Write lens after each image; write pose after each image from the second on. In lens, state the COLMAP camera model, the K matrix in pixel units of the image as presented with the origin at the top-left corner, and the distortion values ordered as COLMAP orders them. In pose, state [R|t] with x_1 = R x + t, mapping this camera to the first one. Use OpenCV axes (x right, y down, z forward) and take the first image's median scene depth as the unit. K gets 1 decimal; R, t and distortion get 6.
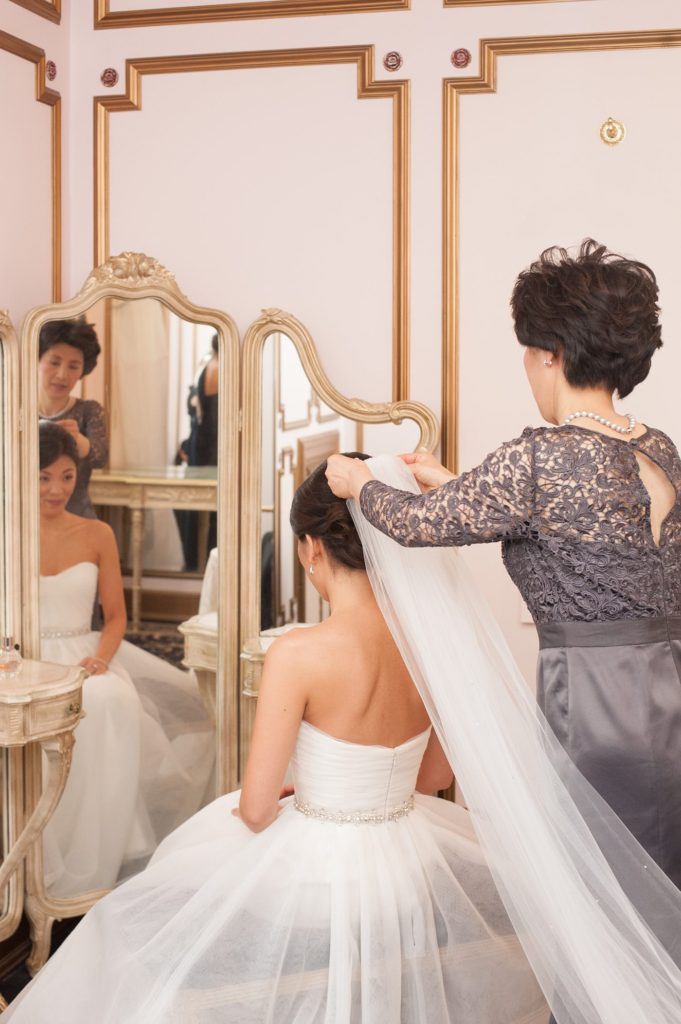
lens RADIAL K [[1479.8, 0, 341.2], [0, 1479.8, 510.7], [0, 0, 1]] dist [-0.032881, 0.000000]
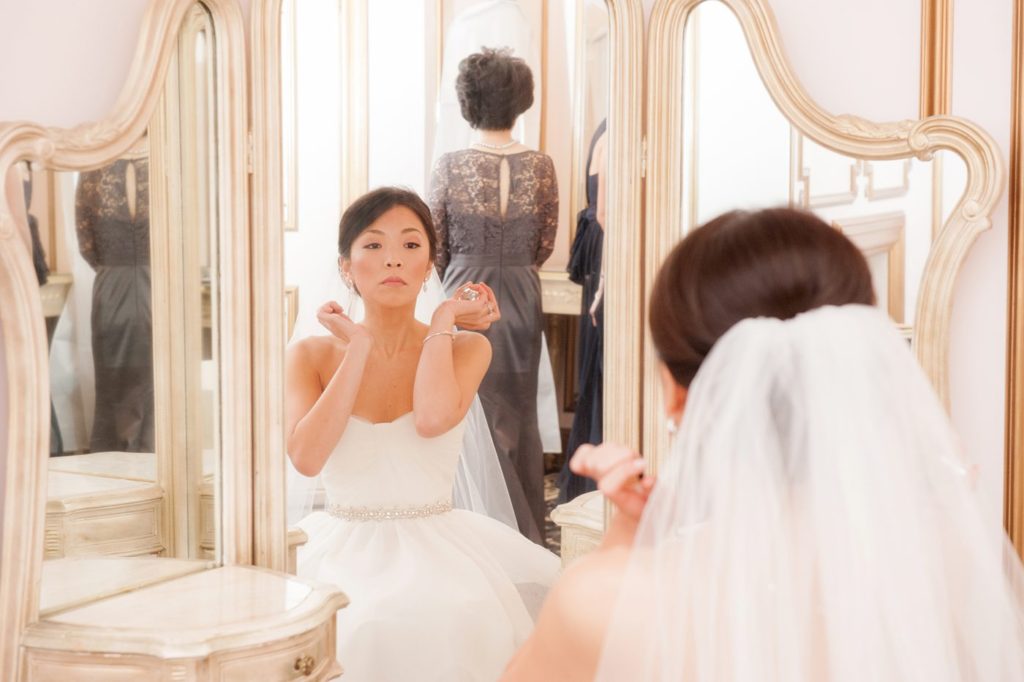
lens RADIAL K [[1958.1, 0, 509.9], [0, 1958.1, 344.3], [0, 0, 1]] dist [0.143758, 0.000000]
pose [[0.977784, 0.010376, -0.209358, 0.041069], [-0.009050, 0.999932, 0.007292, 0.006004], [0.209419, -0.005235, 0.977812, 0.249069]]
